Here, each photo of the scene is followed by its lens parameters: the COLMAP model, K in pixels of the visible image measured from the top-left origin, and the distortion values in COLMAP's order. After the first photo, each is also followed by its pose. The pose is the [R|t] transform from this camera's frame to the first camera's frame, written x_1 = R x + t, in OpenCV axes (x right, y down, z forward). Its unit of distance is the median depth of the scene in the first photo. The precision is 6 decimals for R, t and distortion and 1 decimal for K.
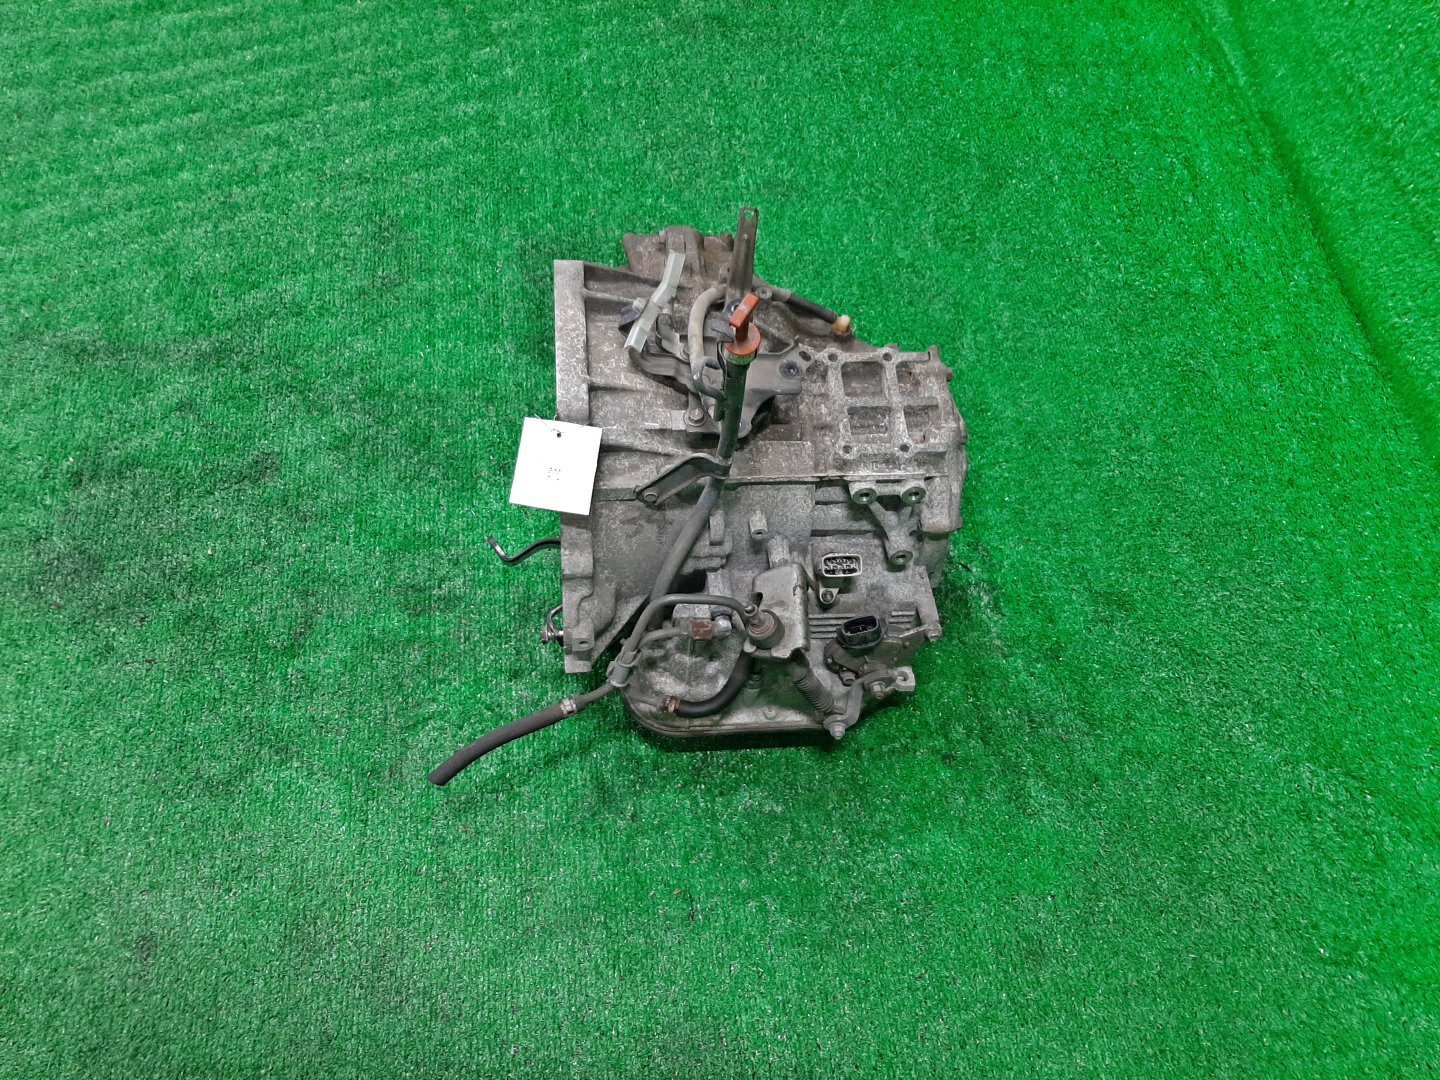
lens RADIAL K [[1128.4, 0, 720.0], [0, 1128.4, 540.0], [0, 0, 1]] dist [0.043678, -0.120118]
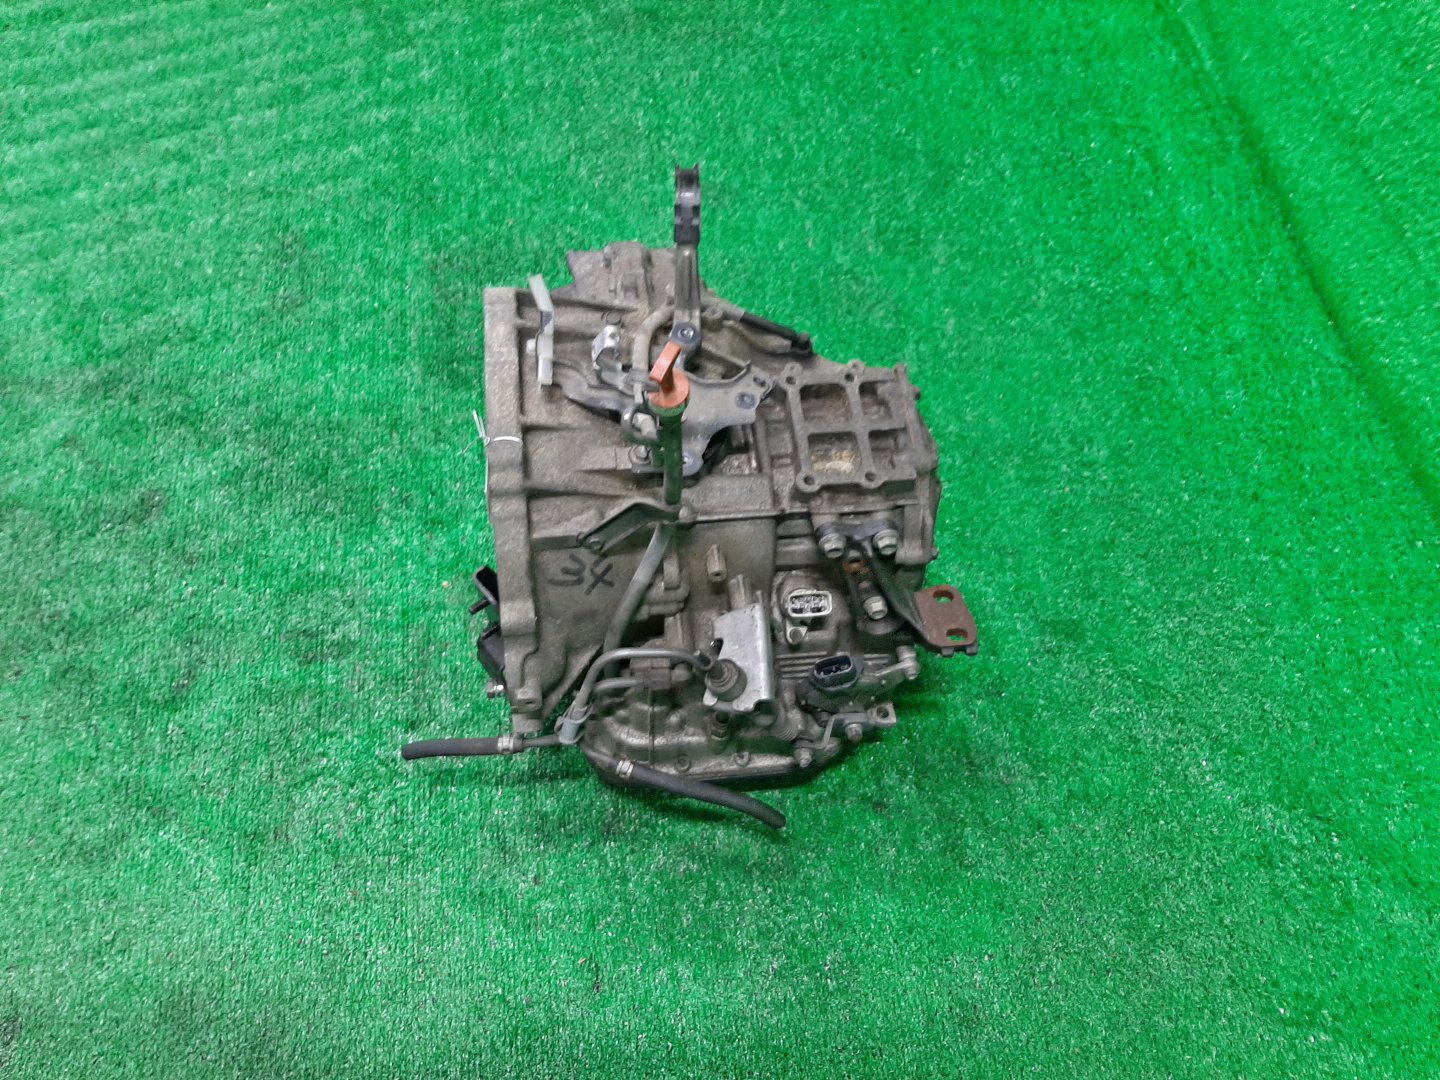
lens RADIAL K [[1128.4, 0, 720.0], [0, 1128.4, 540.0], [0, 0, 1]] dist [0.043678, -0.120118]
pose [[0.999764, -0.017811, -0.012427, 0.079337], [0.017935, 0.999790, 0.009904, -0.035266], [0.012248, -0.010125, 0.999874, 0.063047]]
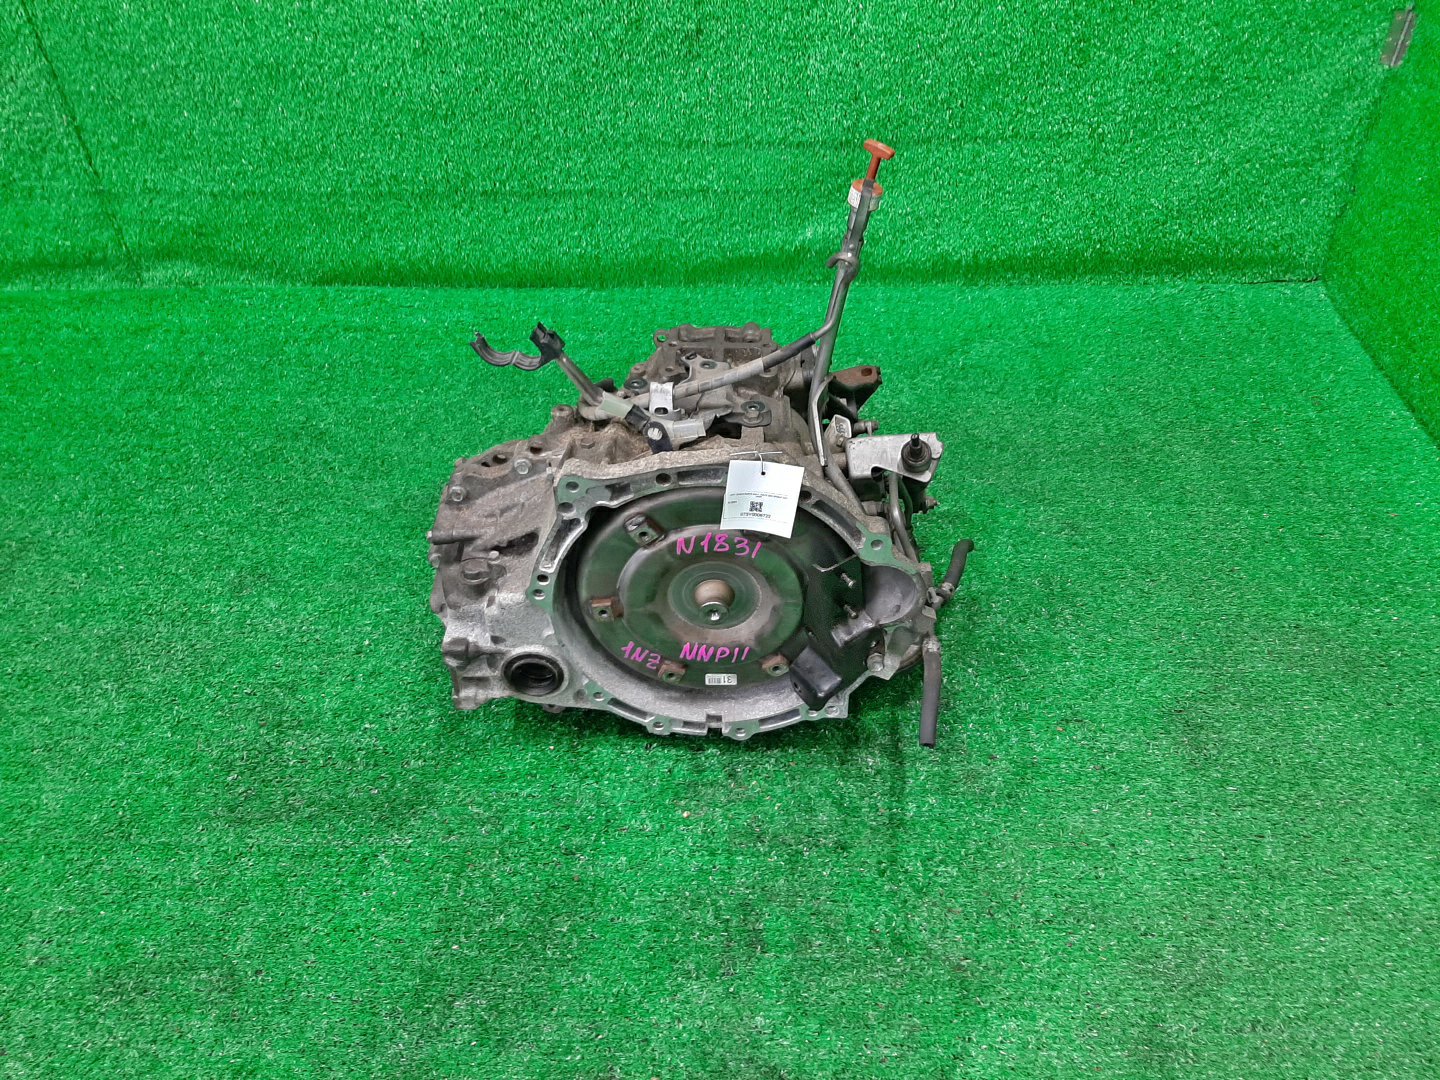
lens RADIAL K [[1128.4, 0, 720.0], [0, 1128.4, 540.0], [0, 0, 1]] dist [0.043678, -0.120118]
pose [[0.128452, -0.698971, 0.703520, -0.589795], [0.879411, 0.408190, 0.244984, -0.256943], [-0.458407, 0.587214, 0.667115, 0.269291]]
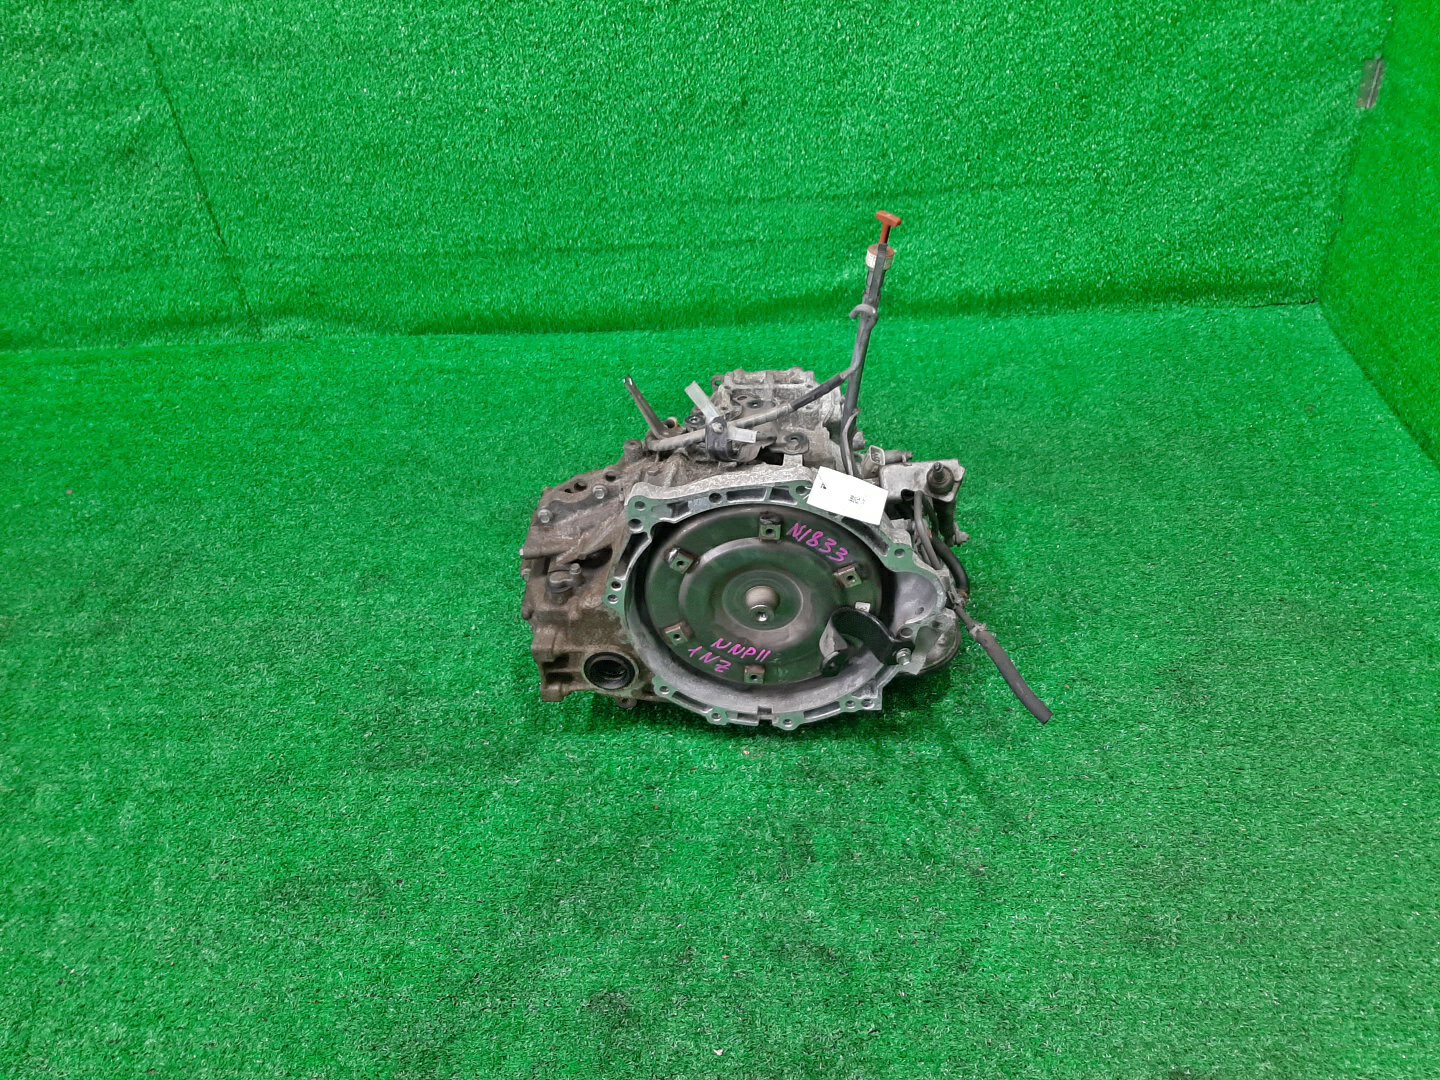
lens RADIAL K [[1128.4, 0, 720.0], [0, 1128.4, 540.0], [0, 0, 1]] dist [0.043678, -0.120118]
pose [[0.149475, -0.670315, 0.726867, -0.741047], [0.898380, 0.399128, 0.183329, -0.270286], [-0.413001, 0.625600, 0.661858, 0.192414]]
